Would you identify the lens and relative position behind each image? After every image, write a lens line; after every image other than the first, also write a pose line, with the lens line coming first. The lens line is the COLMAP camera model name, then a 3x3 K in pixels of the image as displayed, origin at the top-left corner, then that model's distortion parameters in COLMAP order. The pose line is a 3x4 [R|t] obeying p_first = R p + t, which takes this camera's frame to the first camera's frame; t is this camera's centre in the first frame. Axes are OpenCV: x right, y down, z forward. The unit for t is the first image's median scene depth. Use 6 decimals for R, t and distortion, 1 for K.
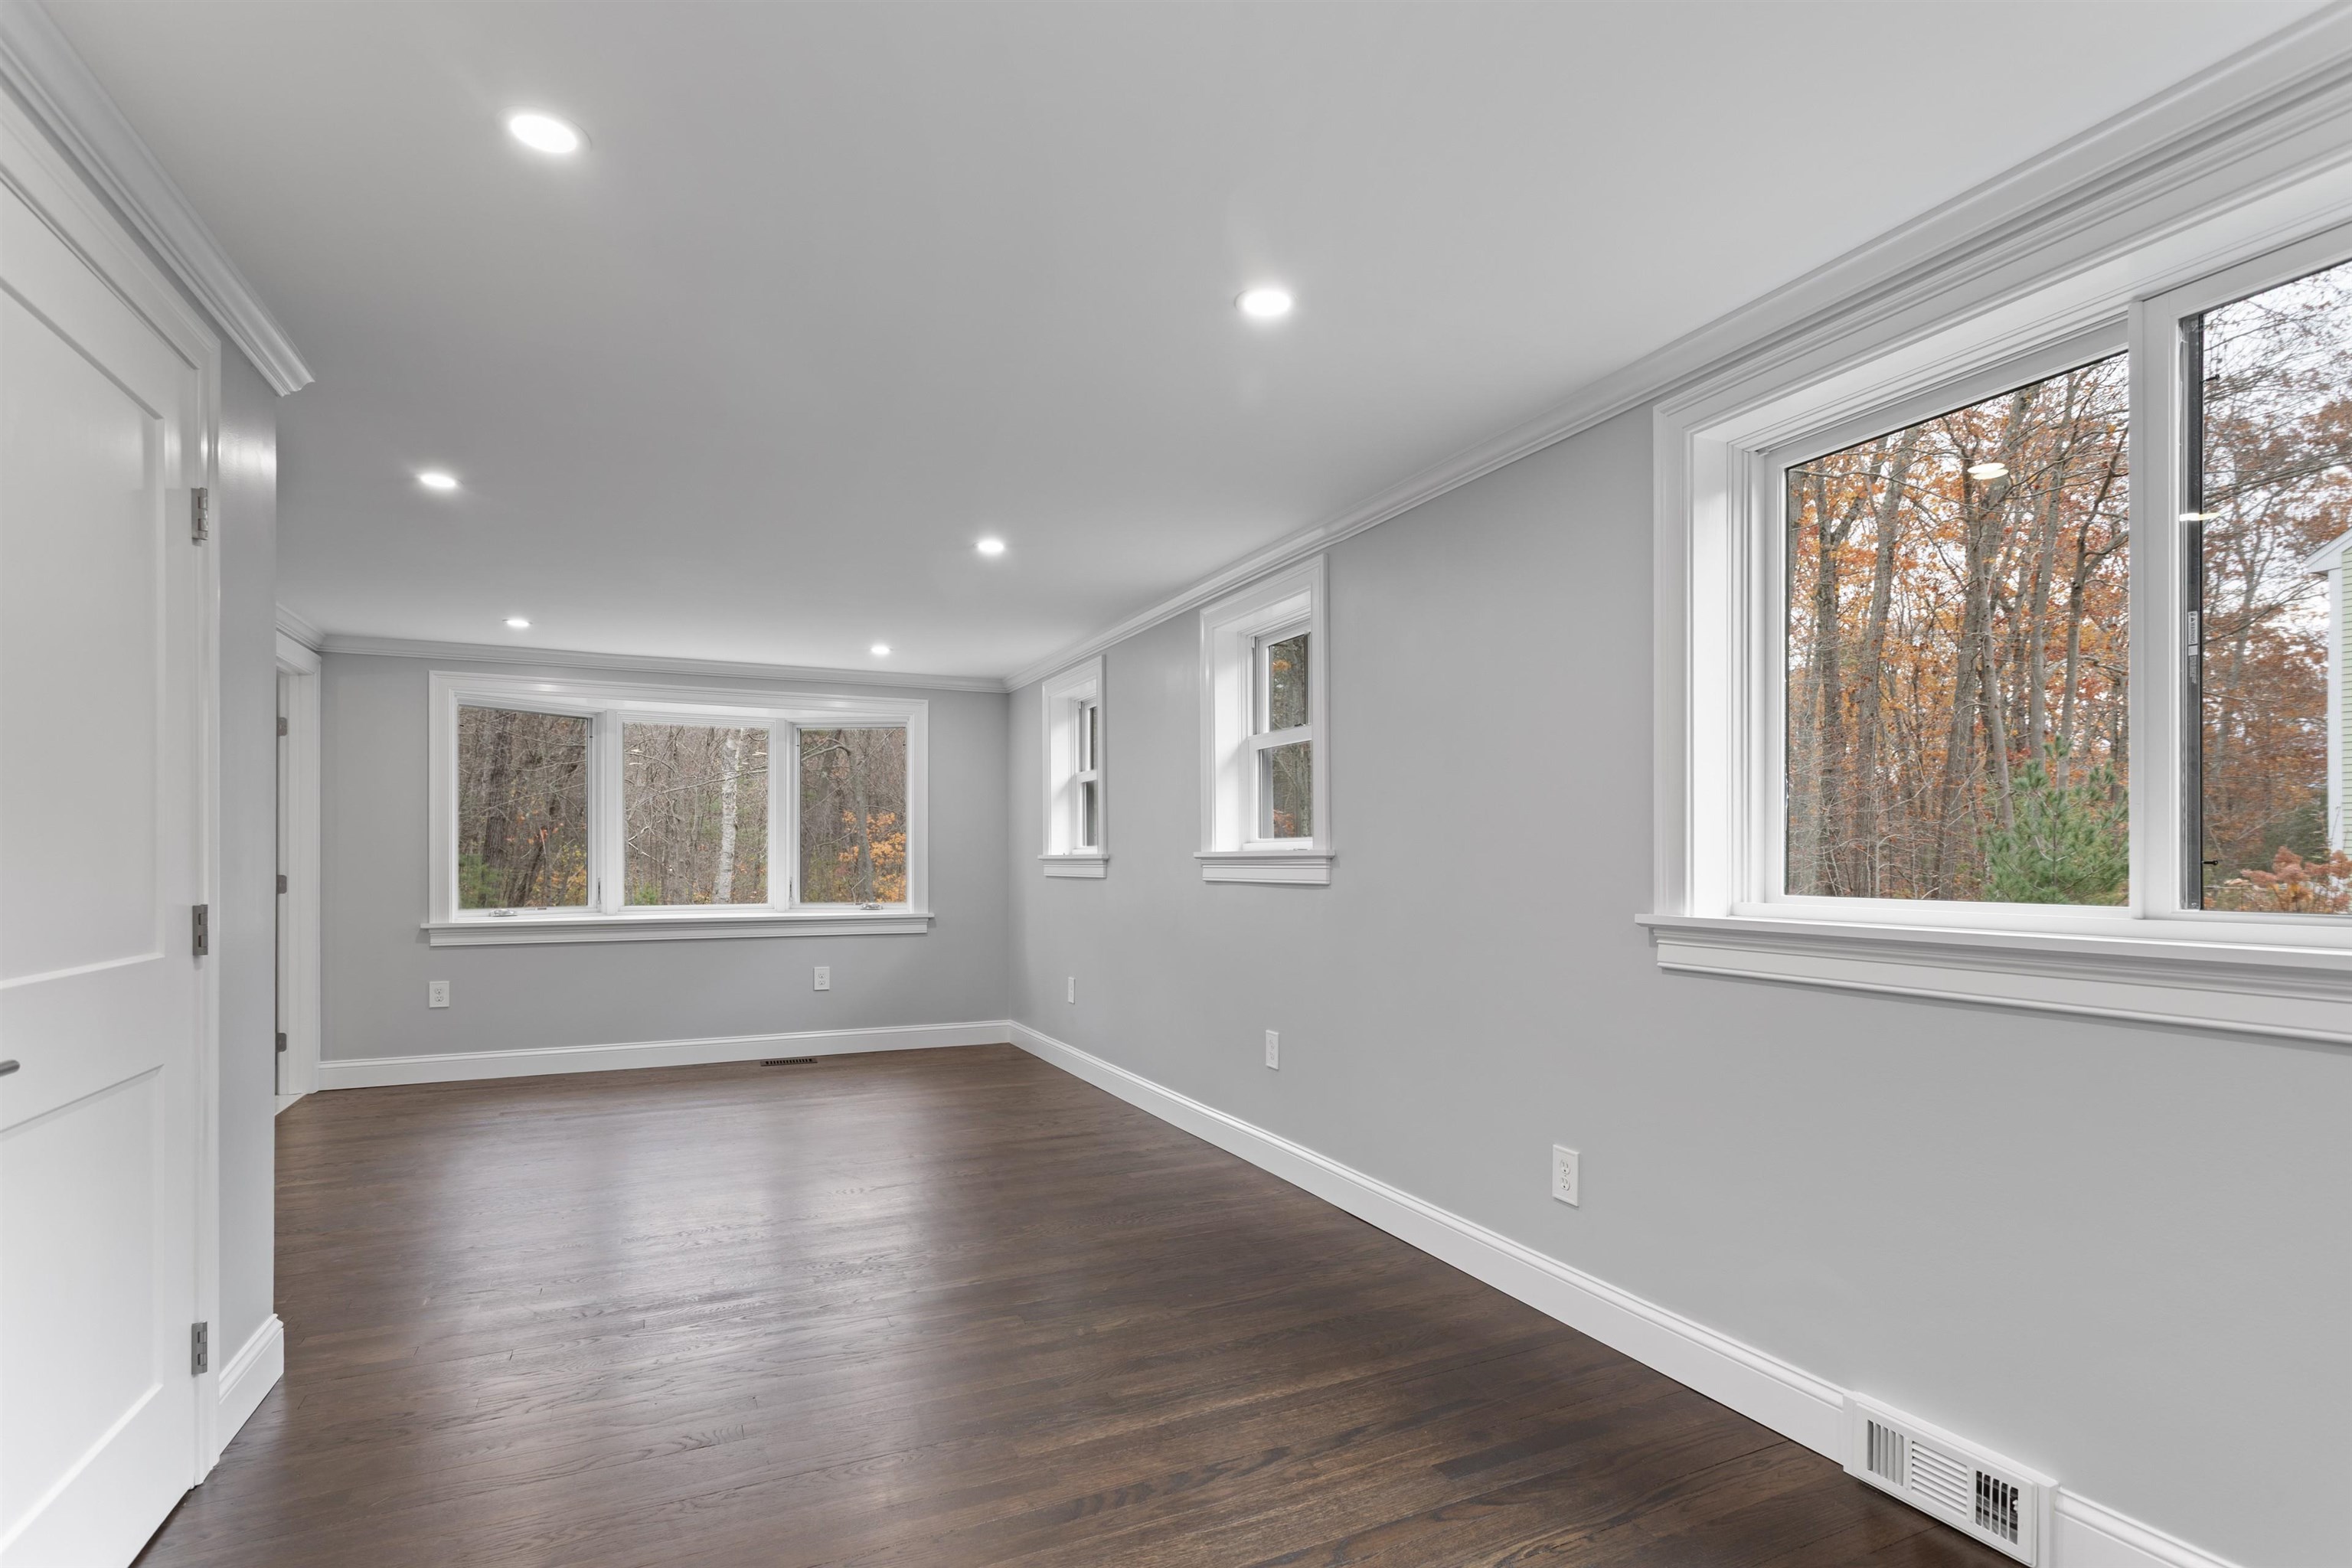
lens RADIAL K [[1151.3, 0, 1187.1], [0, 1151.3, 855.4], [0, 0, 1]] dist [0.002750, 0.000449]
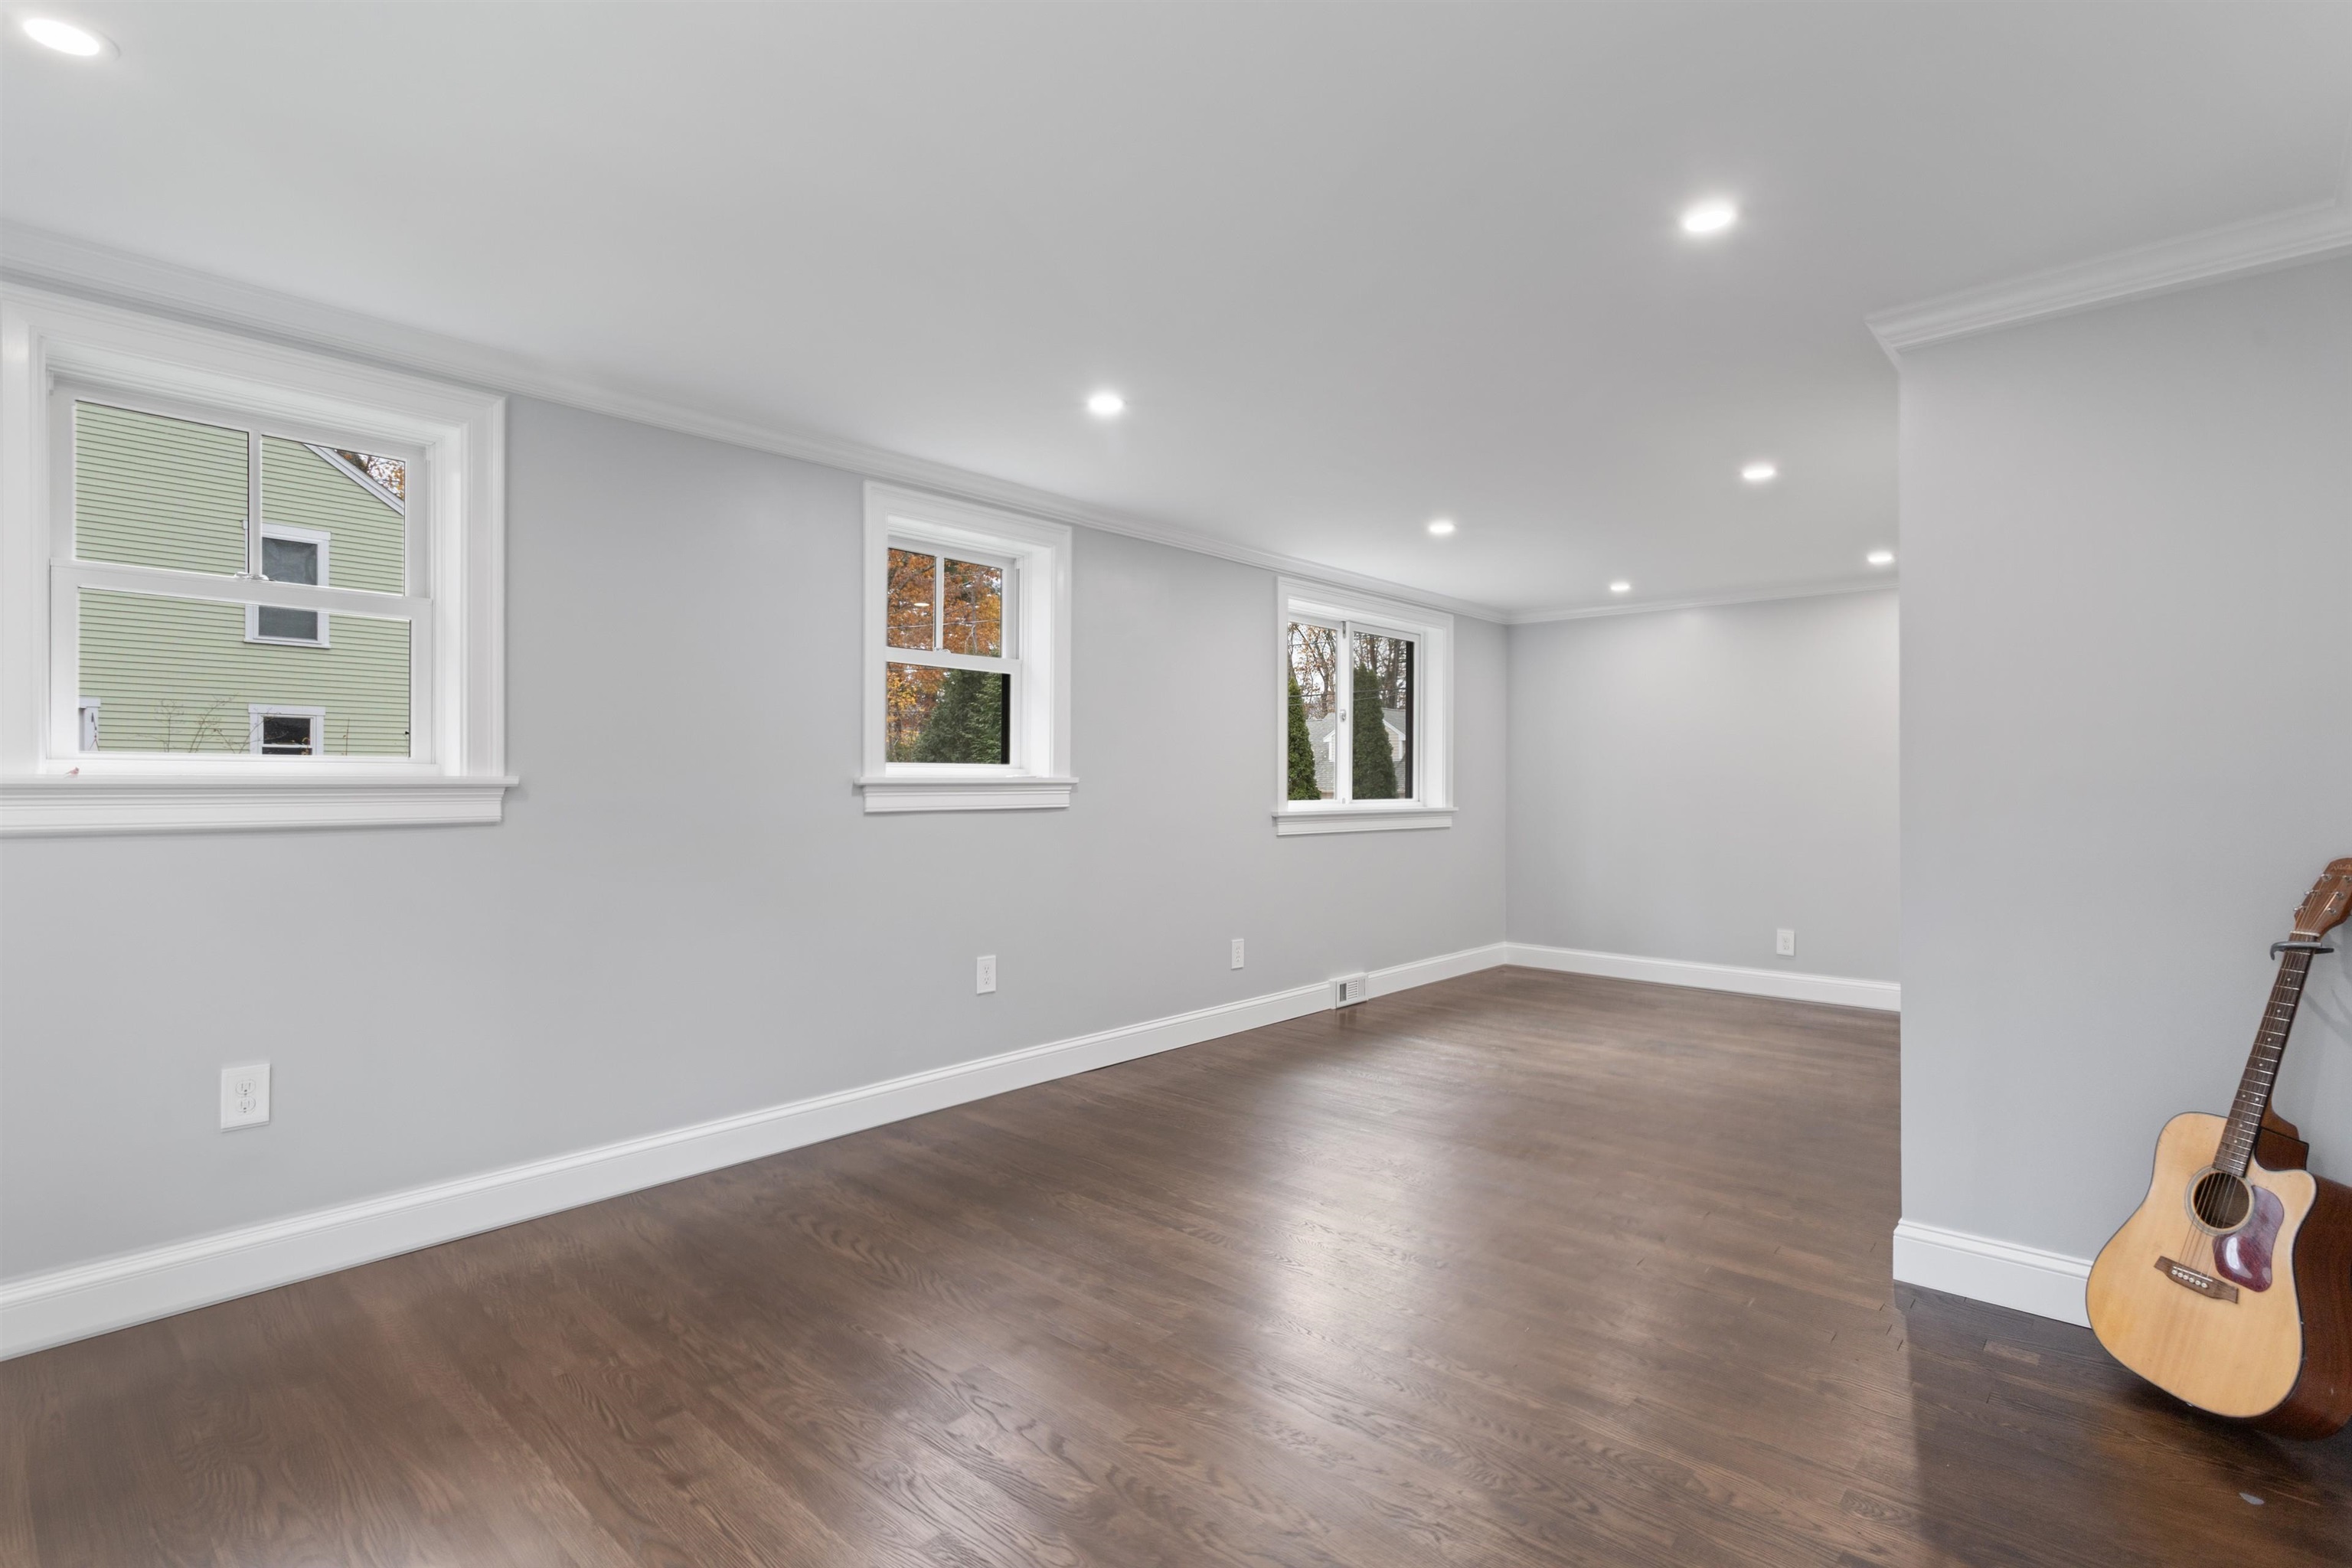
lens RADIAL K [[1129.7, 0, 1176.0], [0, 1129.7, 784.0], [0, 0, 1]] dist [0.000769, 0.000239]
pose [[-0.393762, 0.001135, 0.919212, -0.576682], [-0.002876, 0.999993, -0.002467, 0.002008], [-0.919208, -0.003615, -0.393756, 0.790770]]
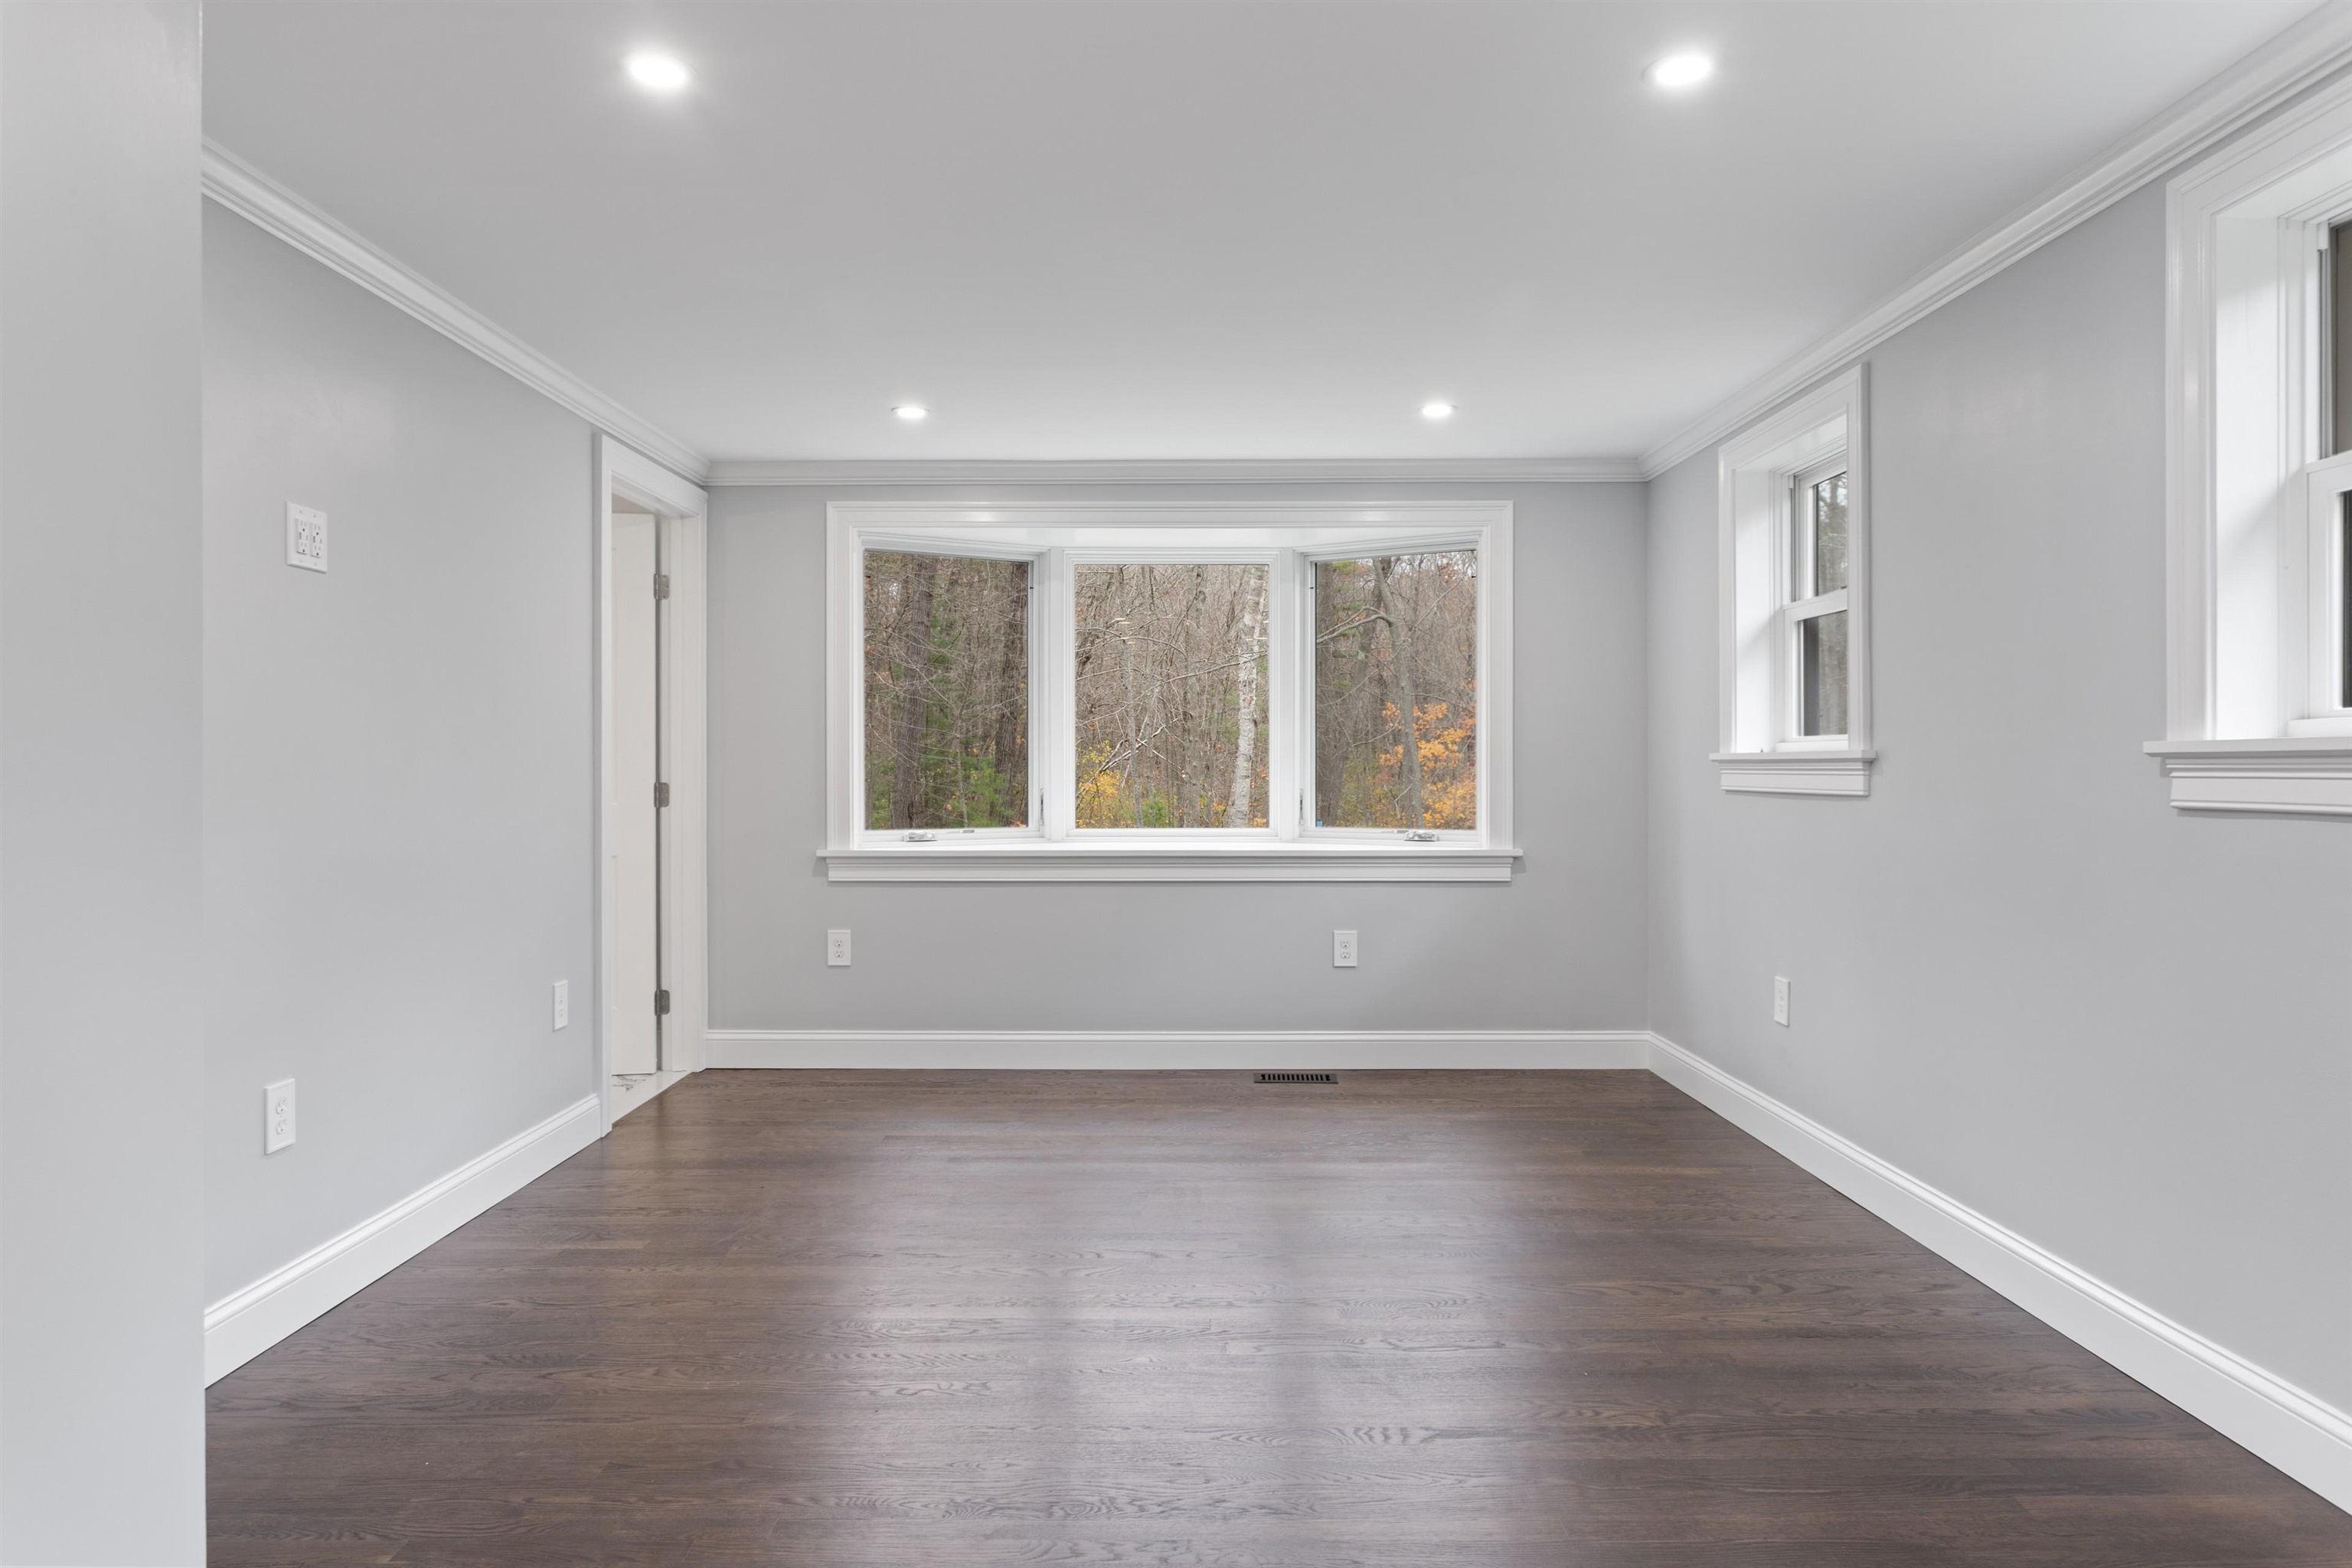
lens RADIAL K [[1419.1, 0, 1185.4], [0, 1419.1, 778.7], [0, 0, 1]] dist [0.000687, -0.000415]
pose [[0.908905, 0.003787, -0.416987, -0.071619], [0.002258, 0.999899, 0.014001, 0.001946], [0.416998, -0.013667, 0.908805, 0.254086]]
